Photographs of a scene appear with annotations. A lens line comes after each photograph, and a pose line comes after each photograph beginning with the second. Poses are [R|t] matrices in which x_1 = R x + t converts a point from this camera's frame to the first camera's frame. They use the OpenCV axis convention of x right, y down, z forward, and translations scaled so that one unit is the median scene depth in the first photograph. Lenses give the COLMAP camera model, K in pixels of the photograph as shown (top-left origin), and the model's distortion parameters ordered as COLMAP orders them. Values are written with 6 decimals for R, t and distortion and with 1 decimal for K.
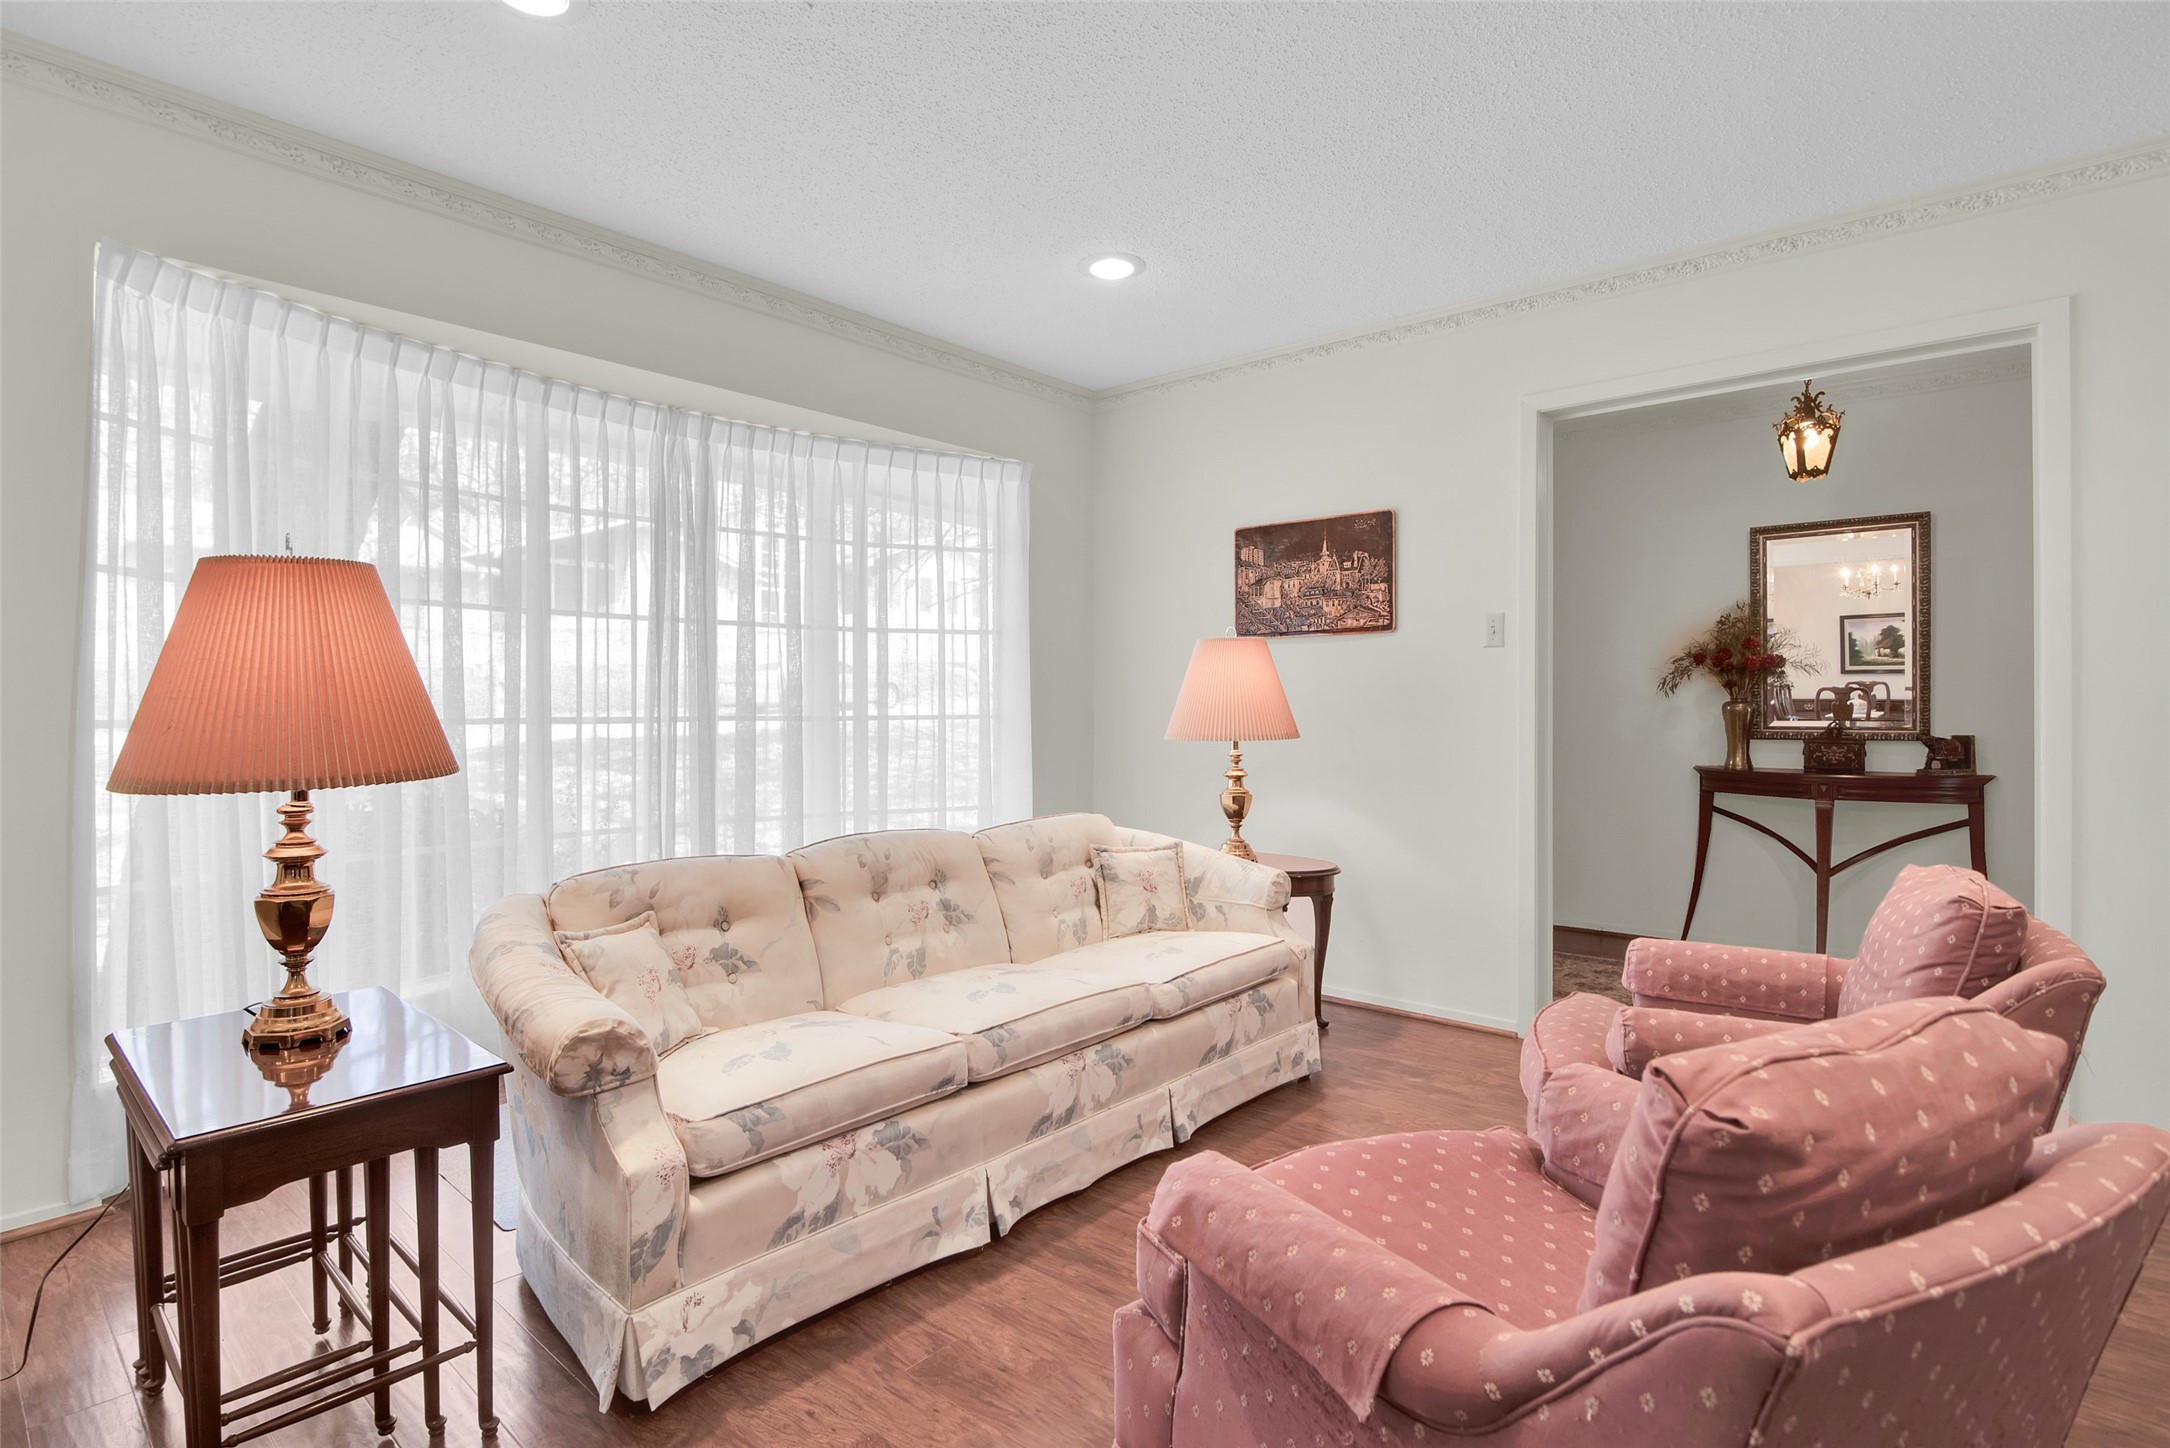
lens RADIAL K [[1153.5, 0, 1076.3], [0, 1153.5, 712.4], [0, 0, 1]] dist [-0.023802, 0.000142]
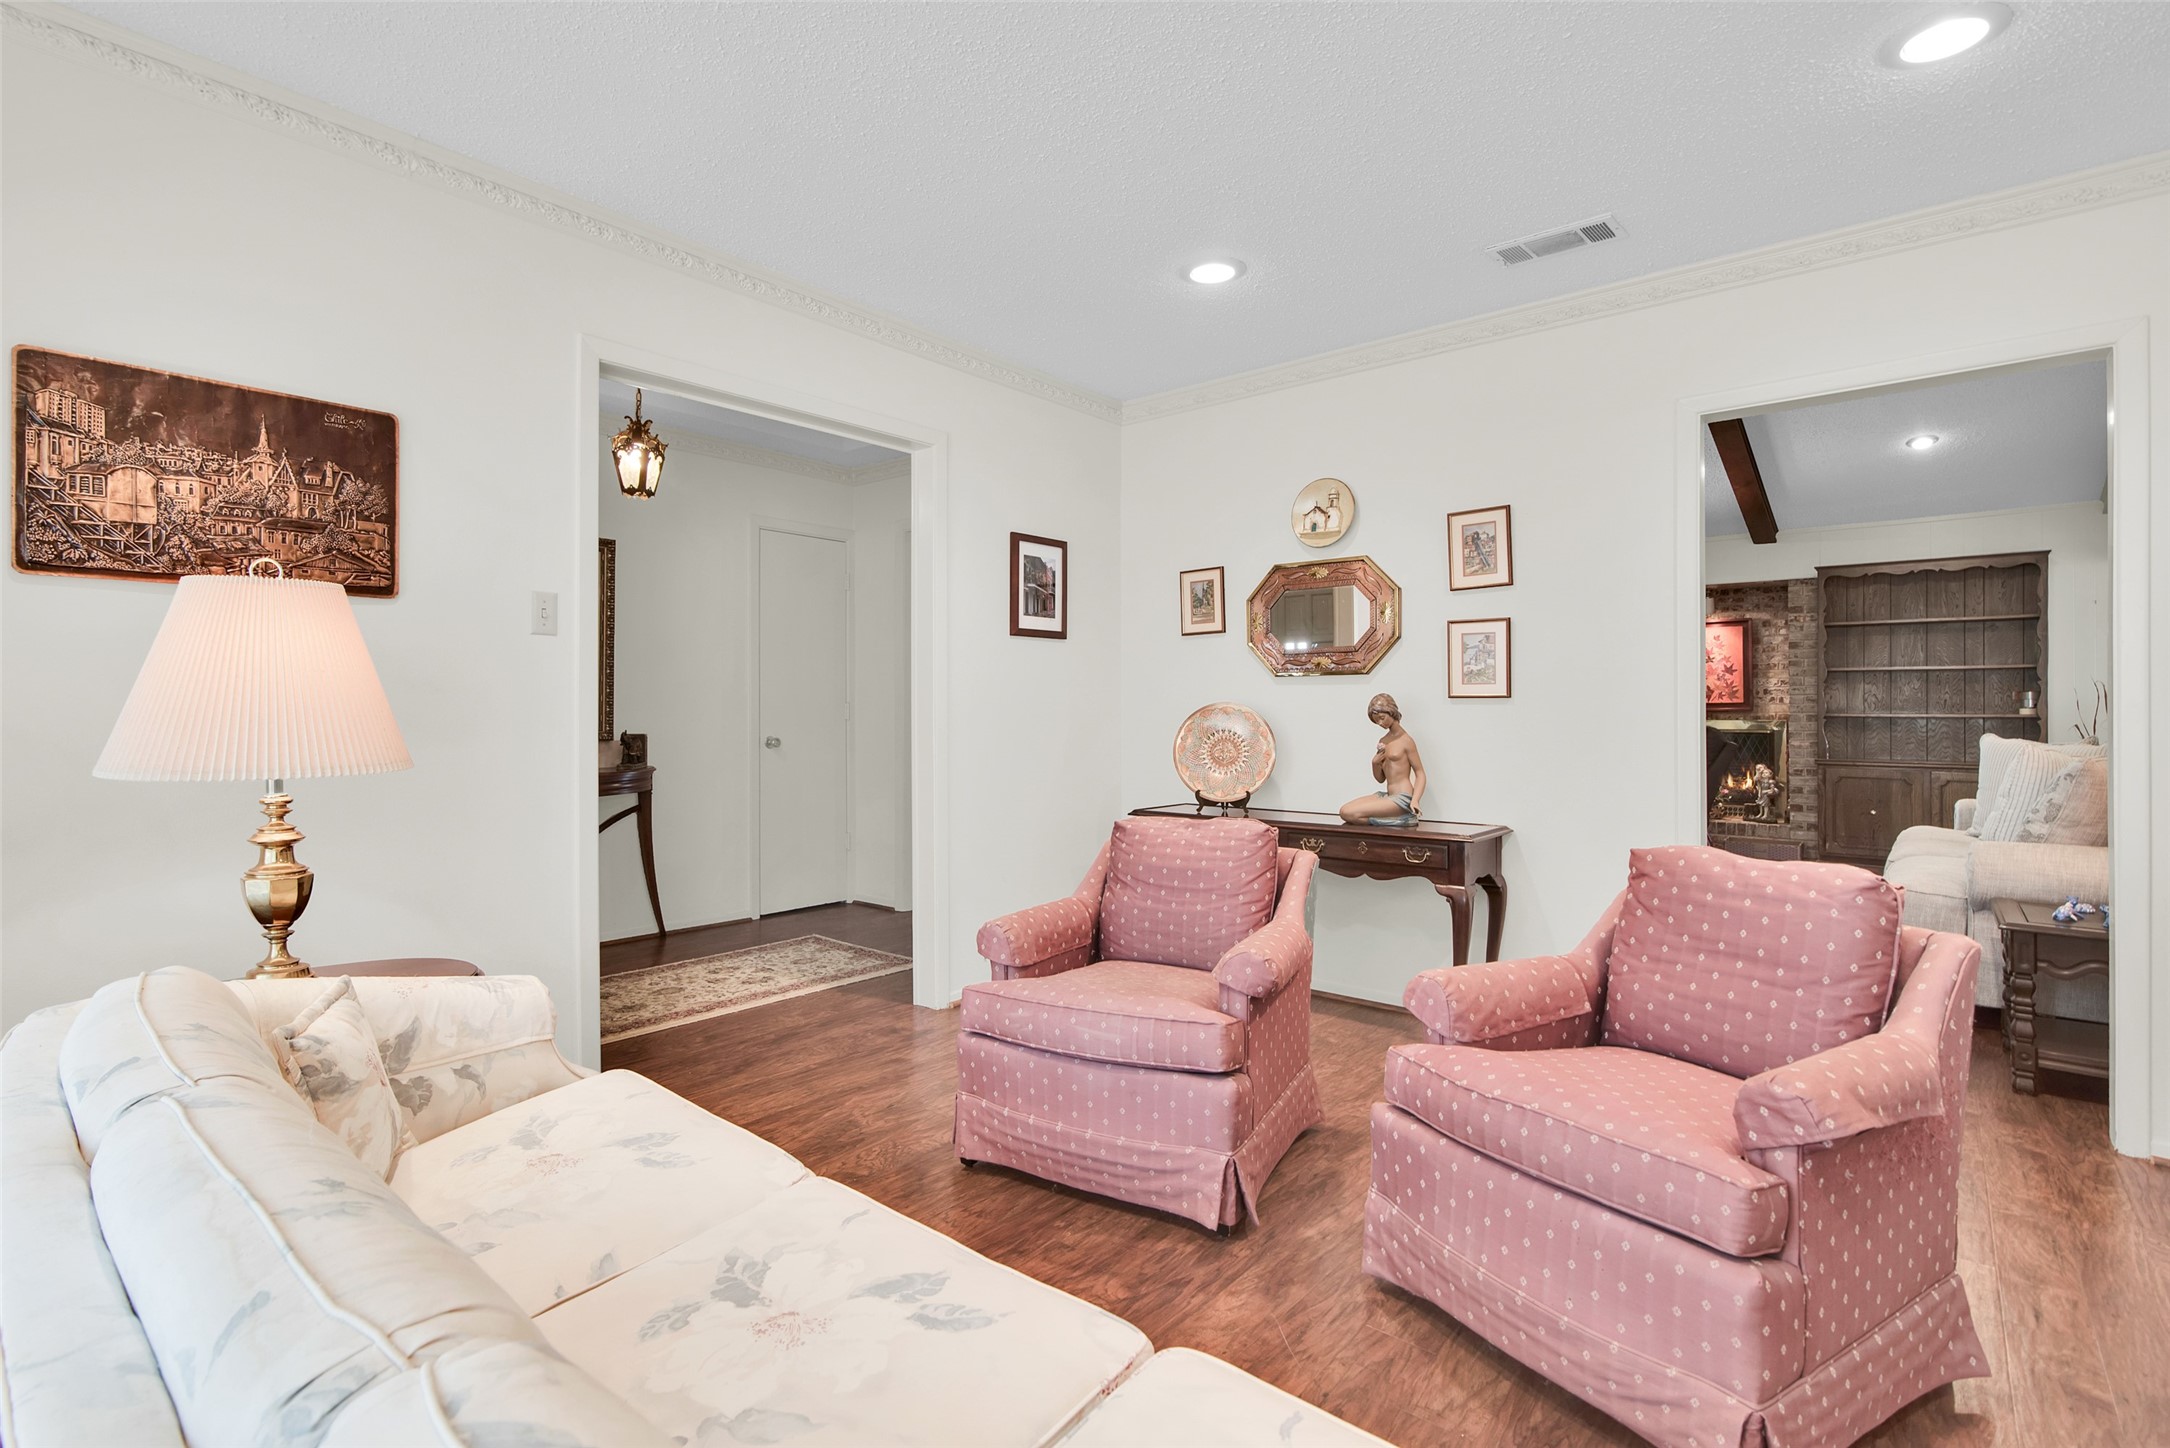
lens RADIAL K [[1026.5, 0, 1089.2], [0, 1026.5, 714.4], [0, 0, 1]] dist [-0.011230, -0.000029]
pose [[-0.037459, -0.002747, 0.999294, -0.323115], [0.002820, 0.999992, 0.002855, -0.003342], [-0.999294, 0.002924, -0.037451, 0.604647]]
